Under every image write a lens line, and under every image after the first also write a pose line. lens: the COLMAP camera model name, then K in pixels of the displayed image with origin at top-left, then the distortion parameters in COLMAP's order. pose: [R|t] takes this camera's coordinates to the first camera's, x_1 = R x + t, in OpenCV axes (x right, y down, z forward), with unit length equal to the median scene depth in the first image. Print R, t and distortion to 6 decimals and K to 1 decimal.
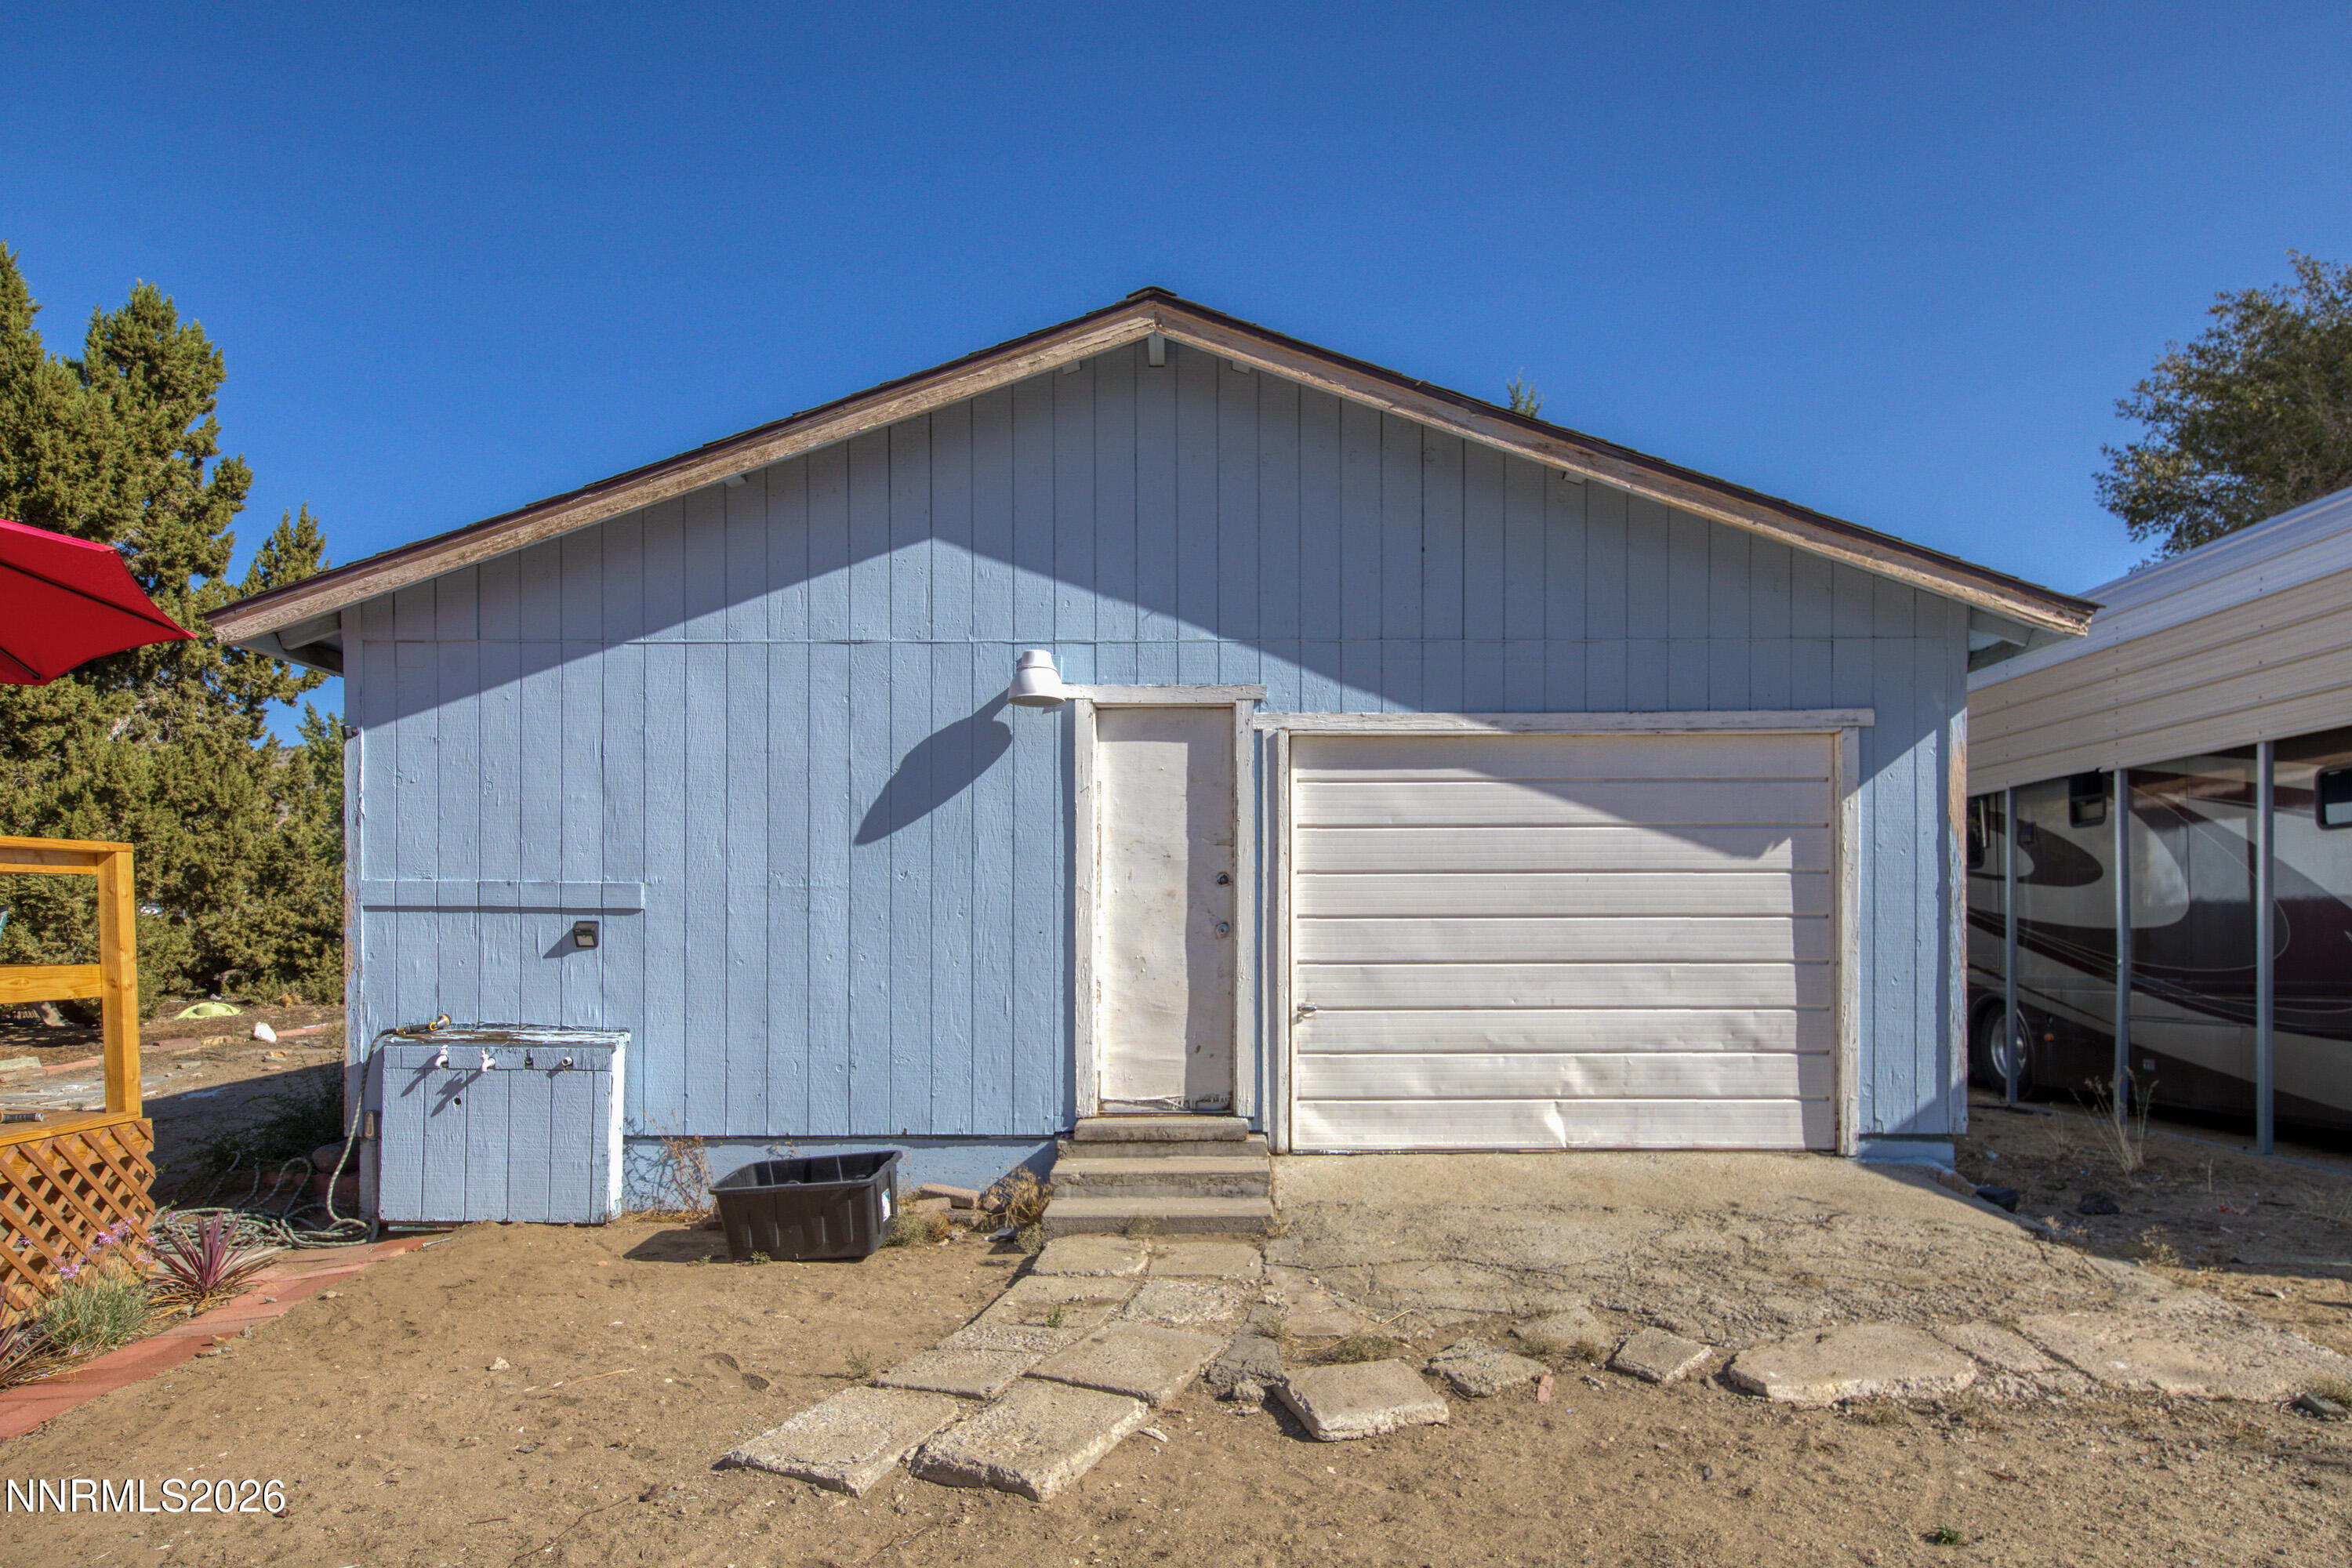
lens RADIAL K [[1496.0, 0, 1226.9], [0, 1496.0, 941.3], [0, 0, 1]] dist [0.000062, 0.002746]
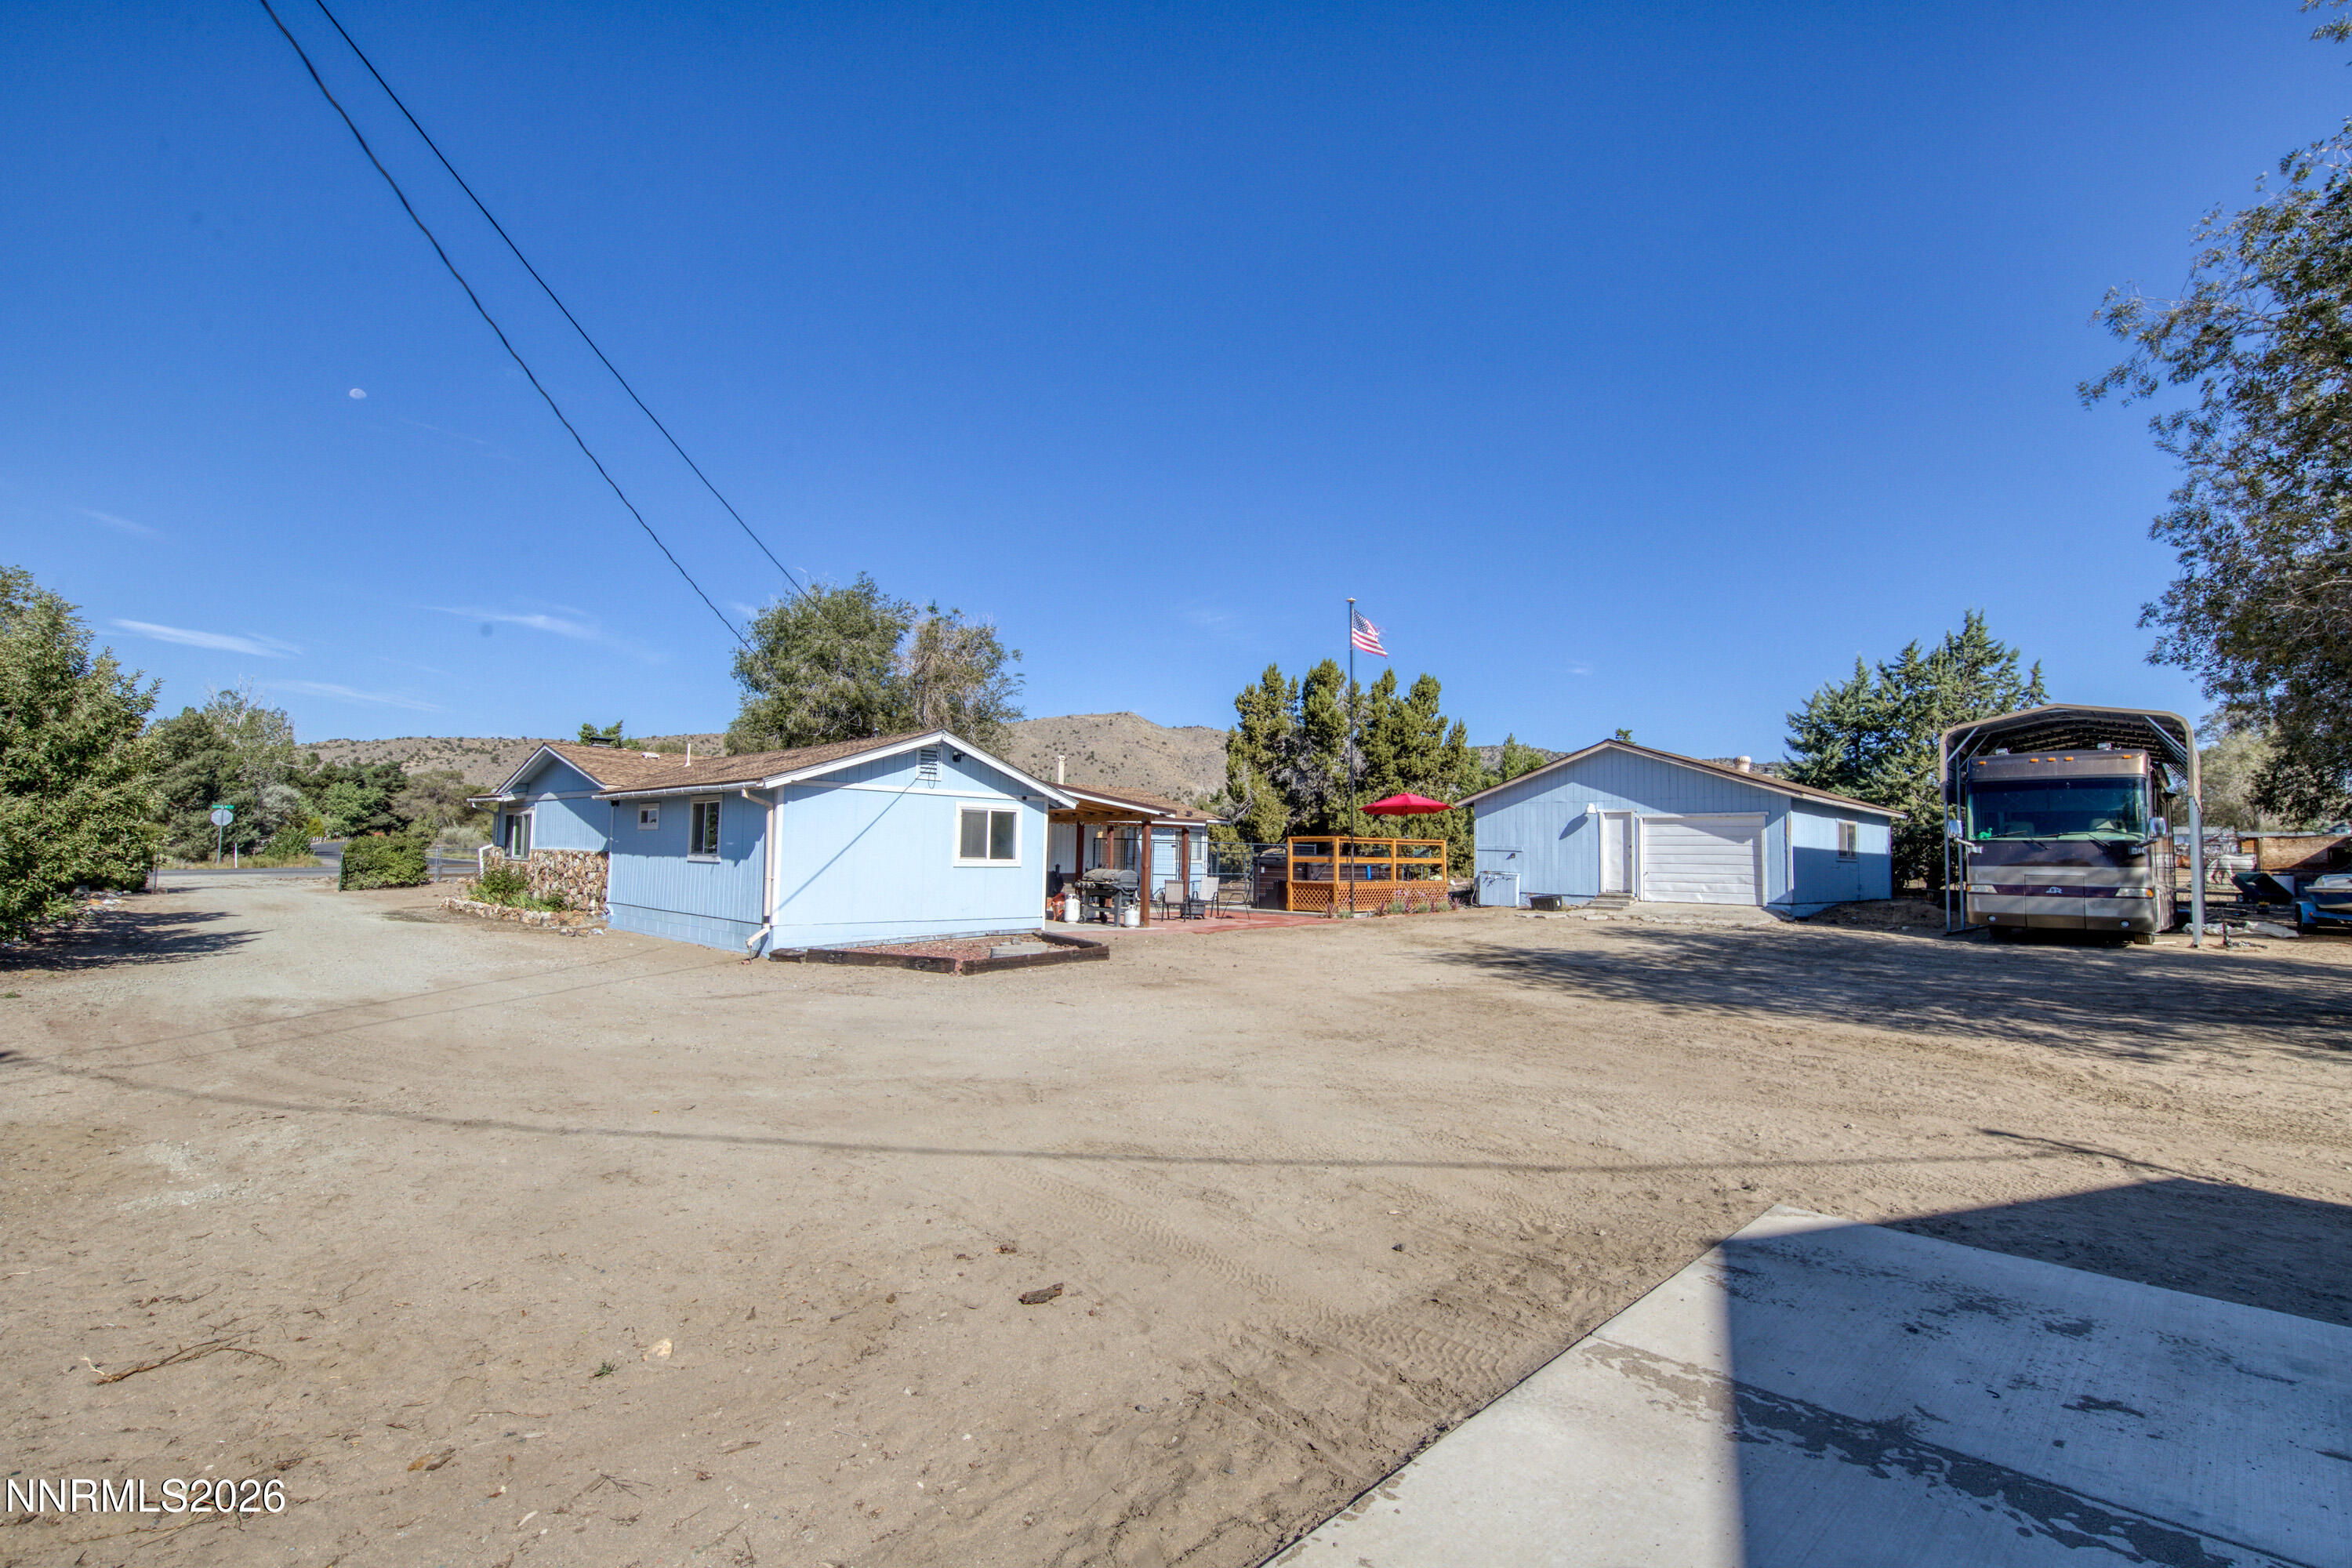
lens RADIAL K [[1068.0, 0, 1173.8], [0, 1068.0, 788.4], [0, 0, 1]] dist [0.000233, 0.000027]
pose [[0.696945, -0.030975, -0.716455, 1.528633], [-0.022918, 0.997594, -0.065424, 0.034284], [0.716758, 0.062017, 0.694559, -2.649668]]
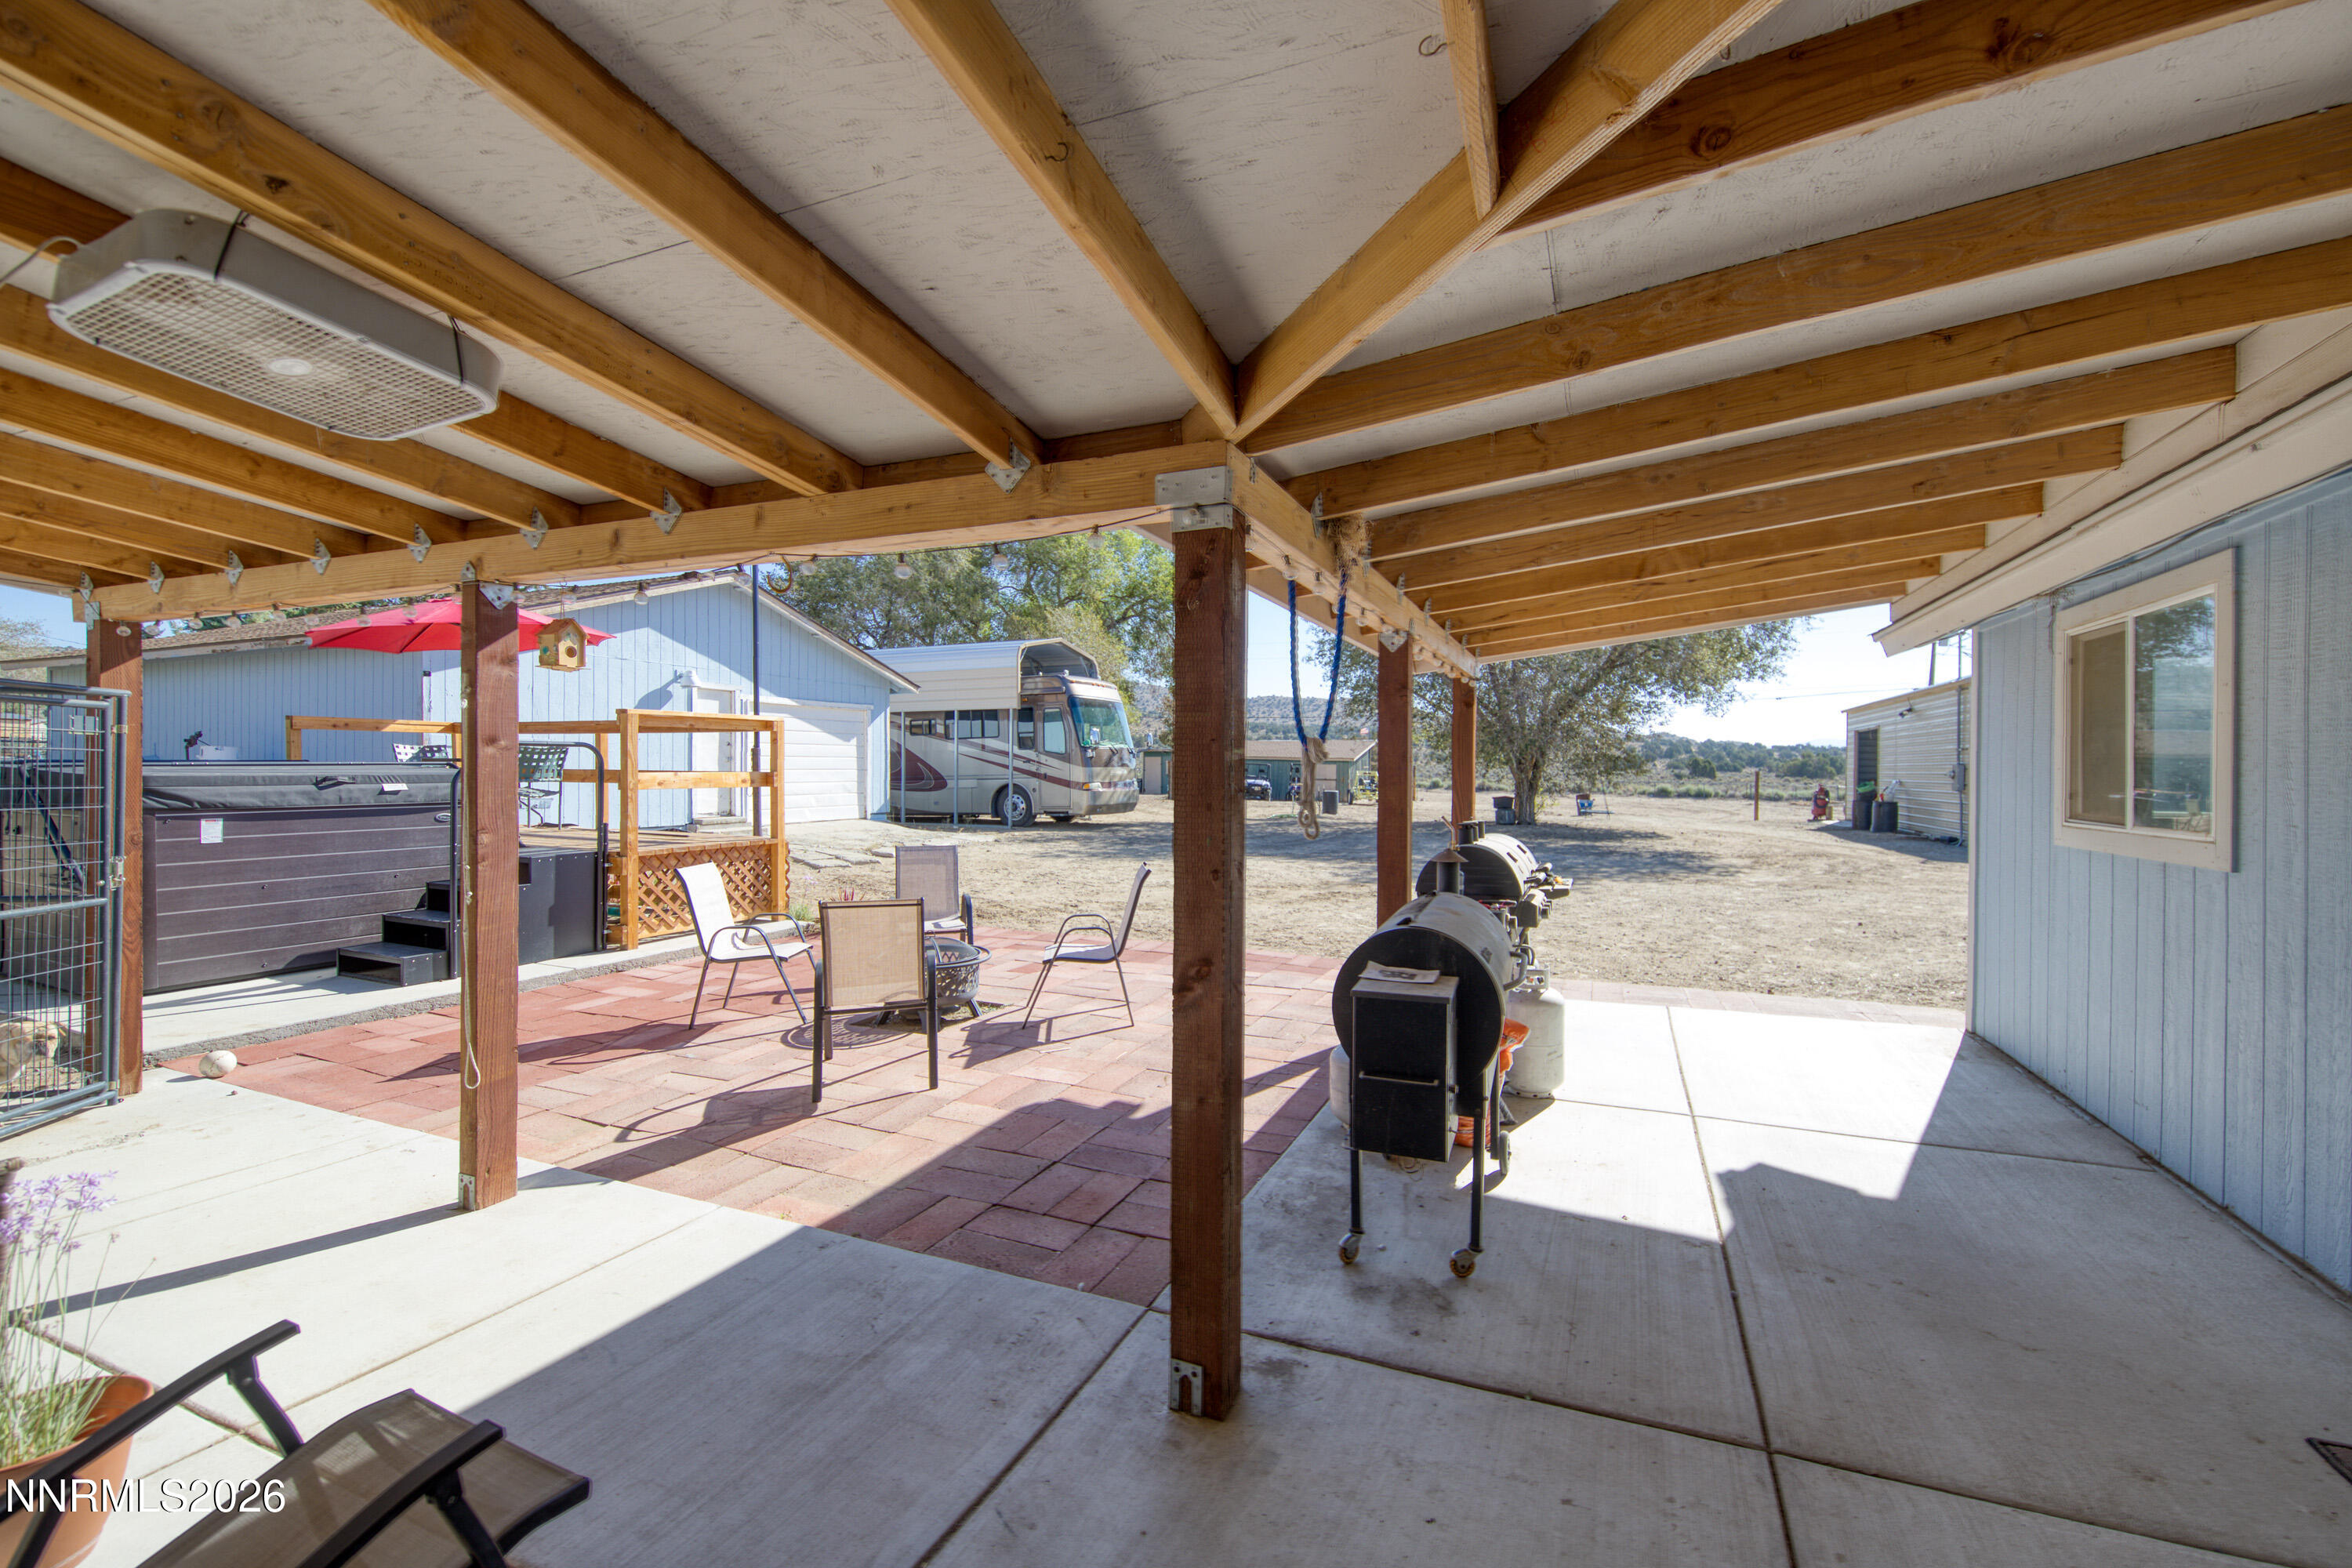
lens RADIAL K [[929.1, 0, 1190.8], [0, 929.1, 773.4], [0, 0, 1]] dist [0.001157, 0.000042]
pose [[0.401542, -0.002905, 0.915836, -1.463011], [0.005060, 0.999987, 0.000953, 0.026525], [-0.915826, 0.004252, 0.401552, -0.738415]]
